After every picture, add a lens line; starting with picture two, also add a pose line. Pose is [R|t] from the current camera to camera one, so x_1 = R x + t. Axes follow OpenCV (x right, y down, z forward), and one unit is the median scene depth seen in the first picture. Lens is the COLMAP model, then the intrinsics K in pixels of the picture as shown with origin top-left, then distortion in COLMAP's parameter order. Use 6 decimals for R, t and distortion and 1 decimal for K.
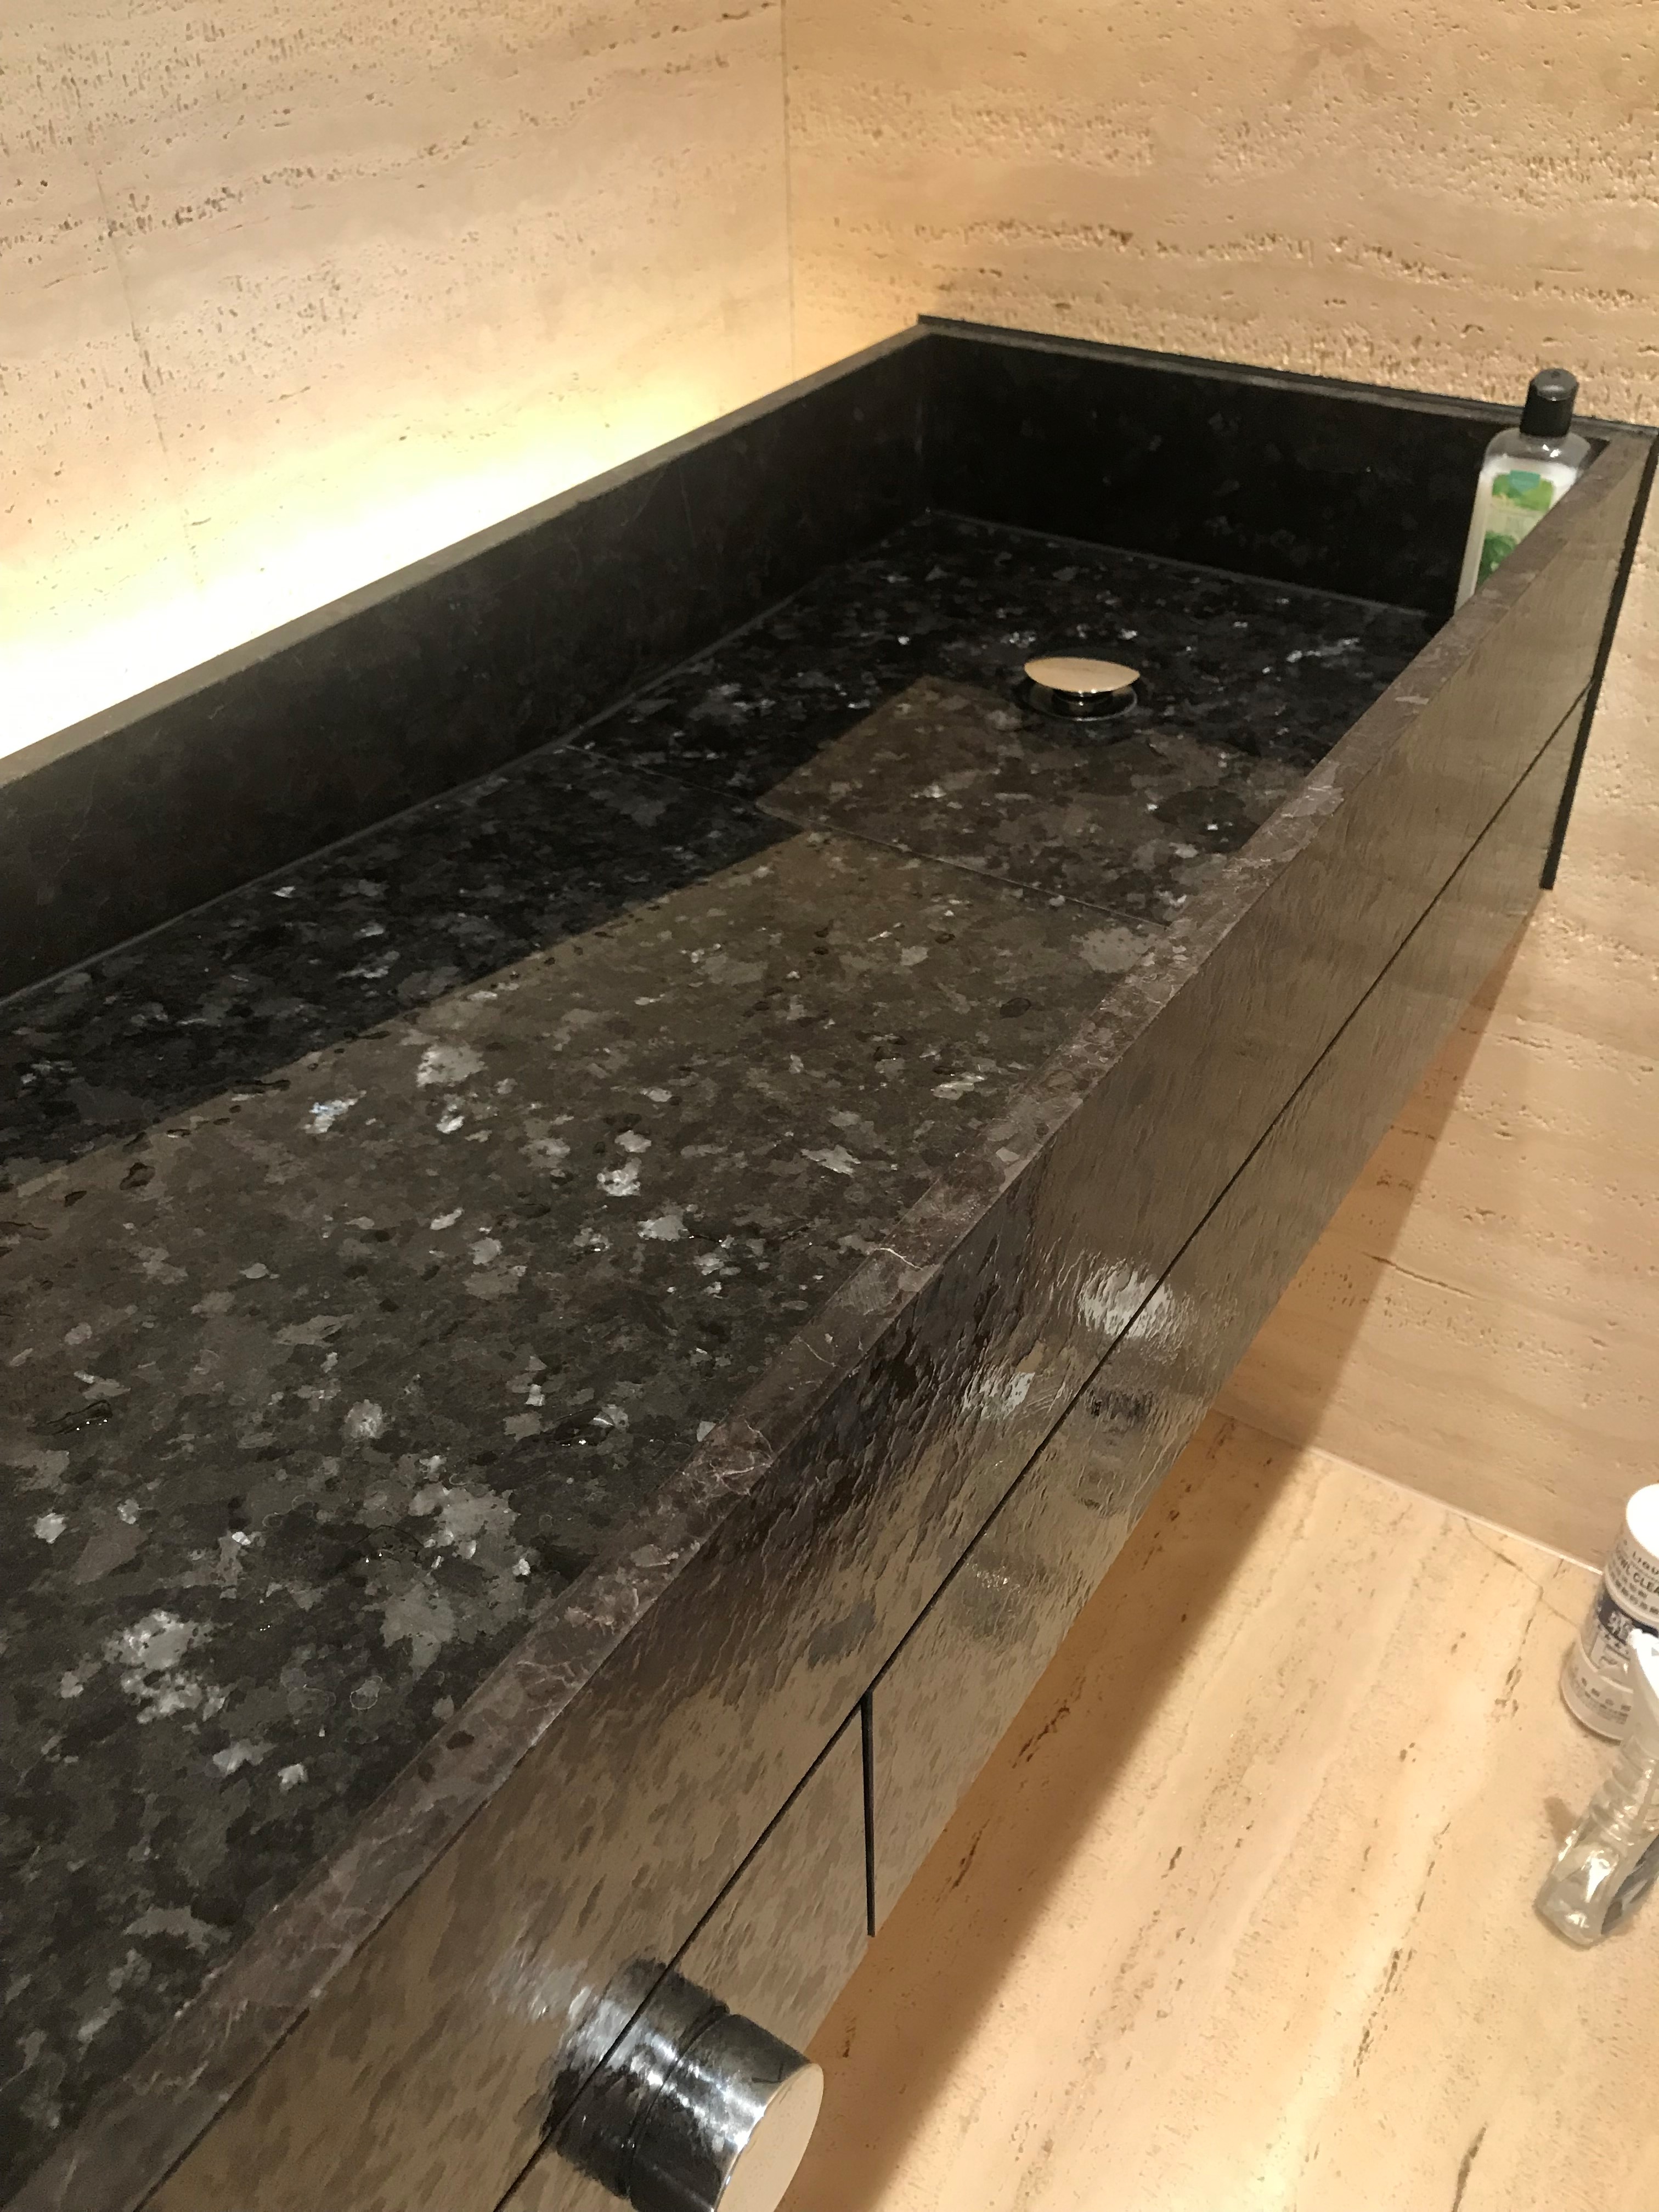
lens RADIAL K [[1822.0, 0, 832.6], [0, 1822.0, 1100.9], [0, 0, 1]] dist [-0.000402, 0.018316]
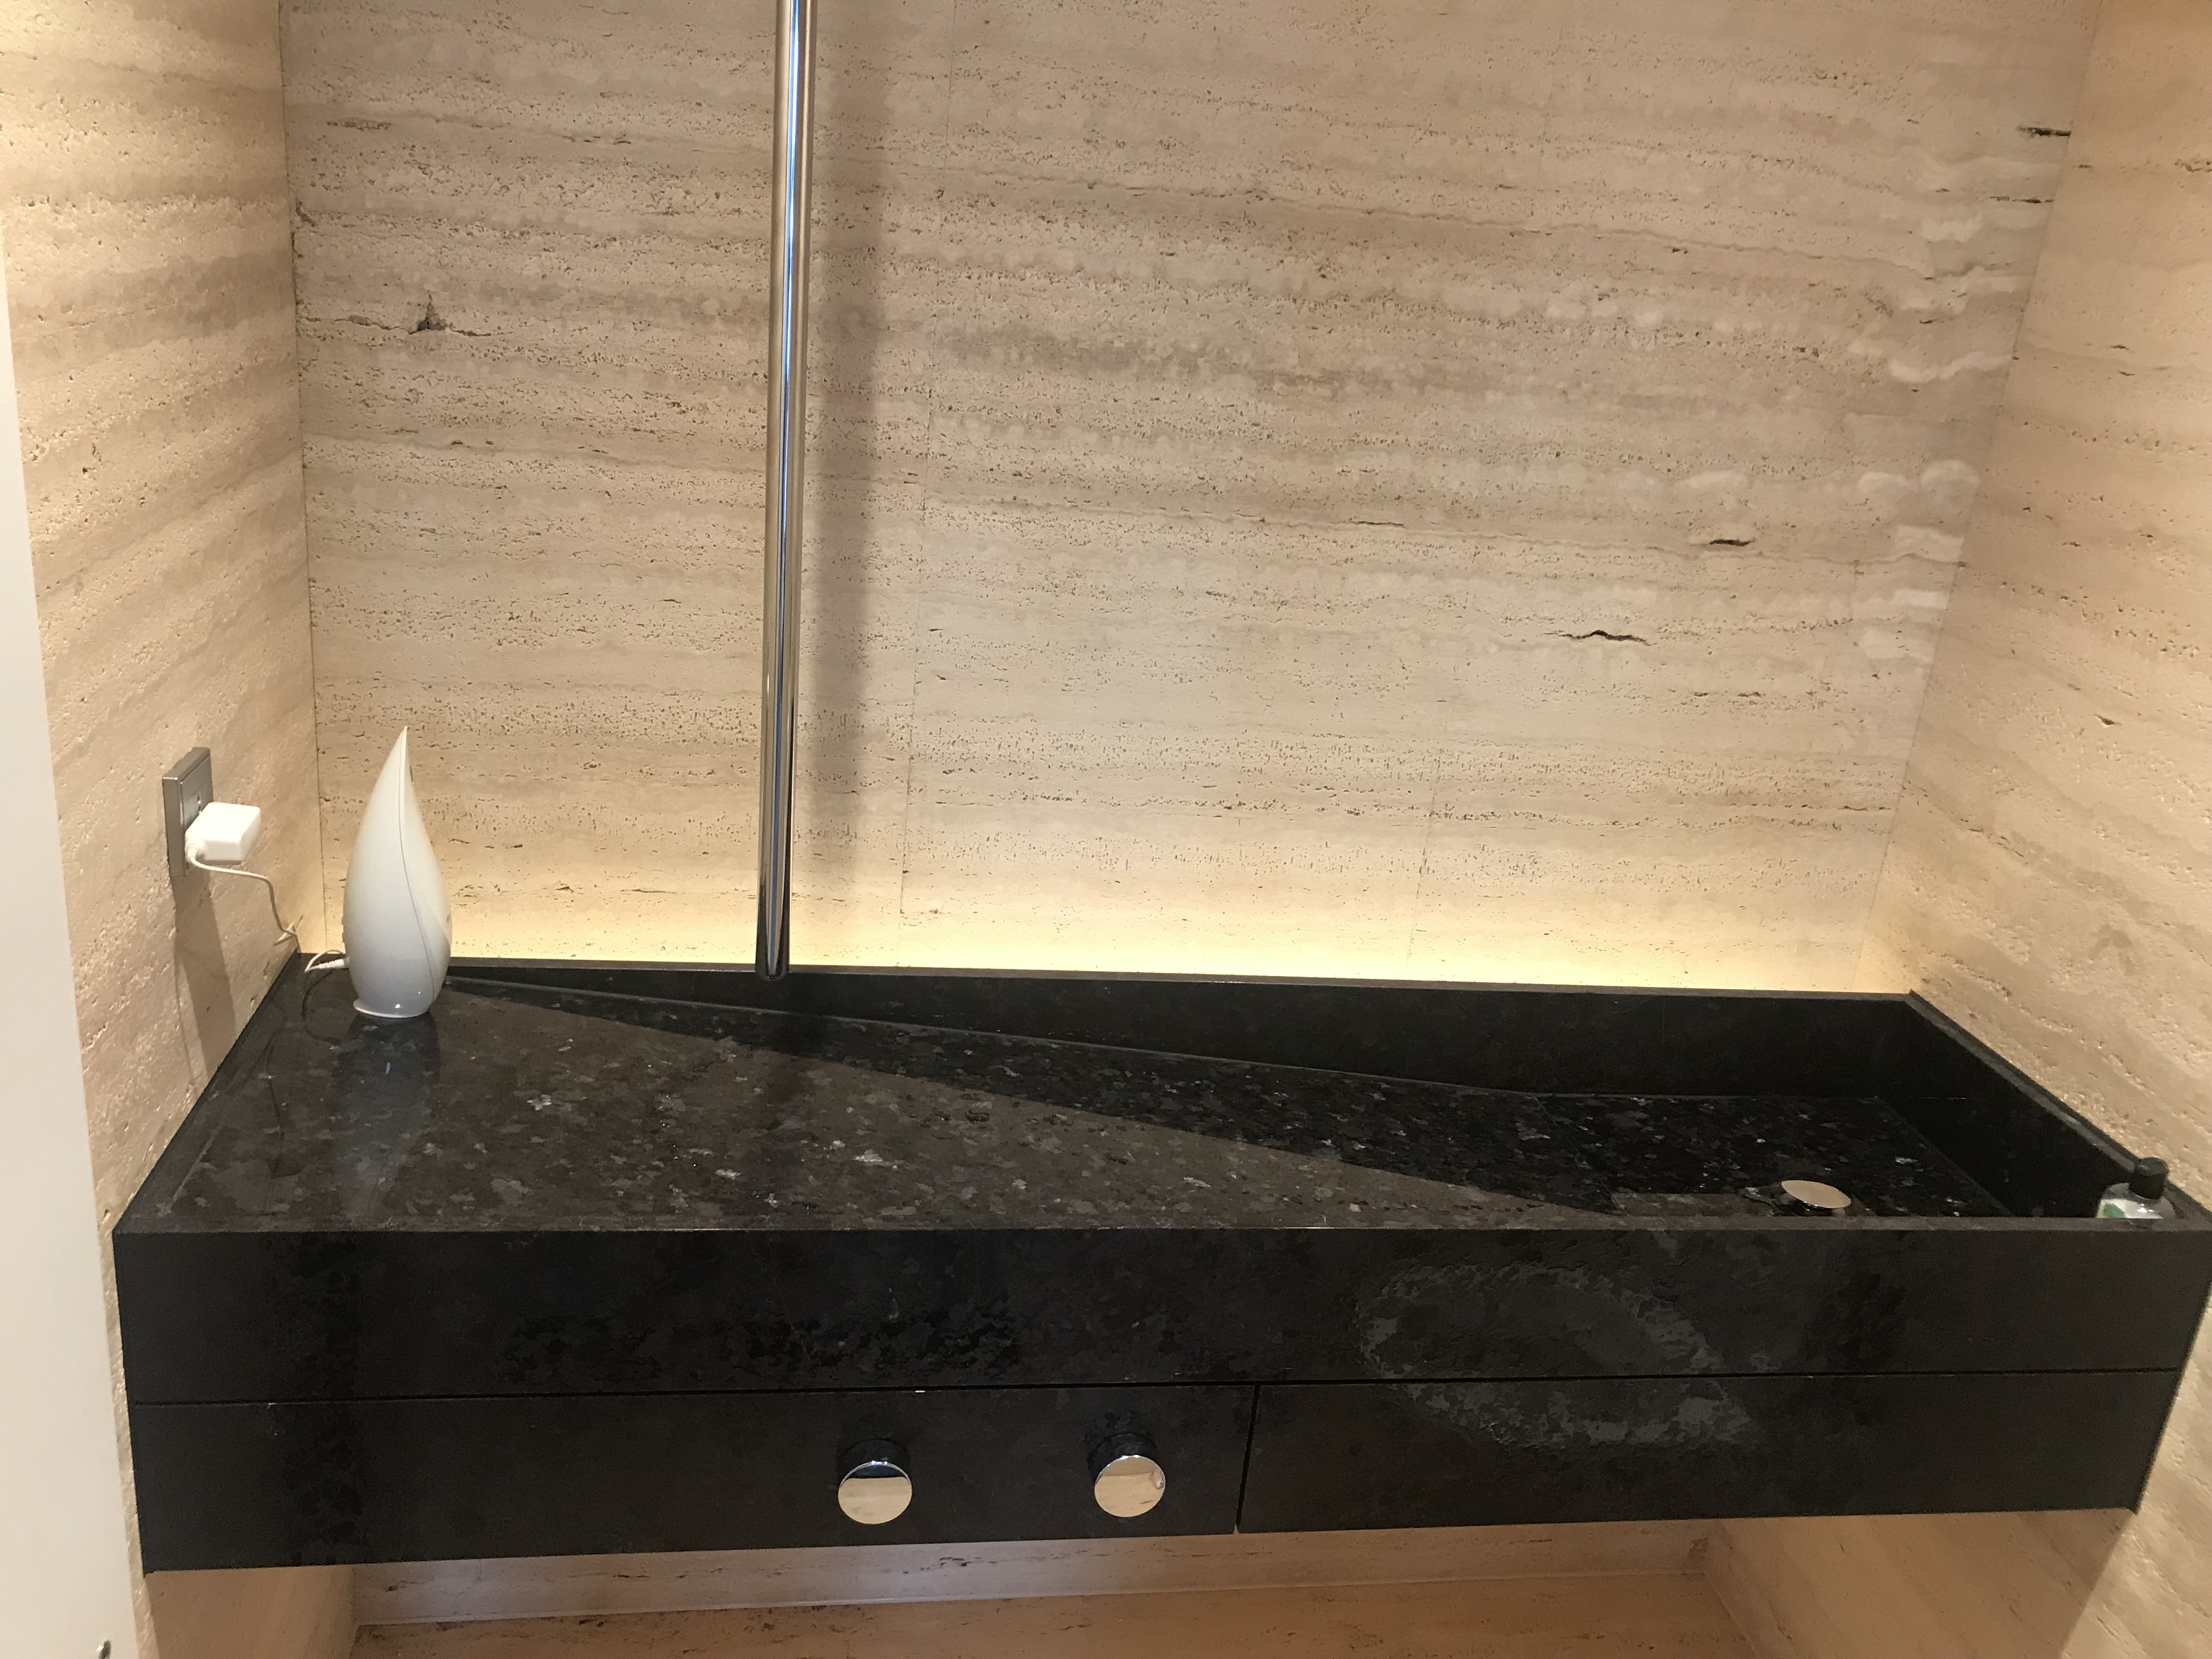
lens RADIAL K [[1822.3, 0, 1105.0], [0, 1822.3, 830.2], [0, 0, 1]] dist [-0.000402, 0.018316]
pose [[0.656415, 0.322301, -0.682086, 0.747085], [-0.542930, 0.829576, -0.130504, 0.067266], [0.523781, 0.455989, 0.719533, -0.727188]]
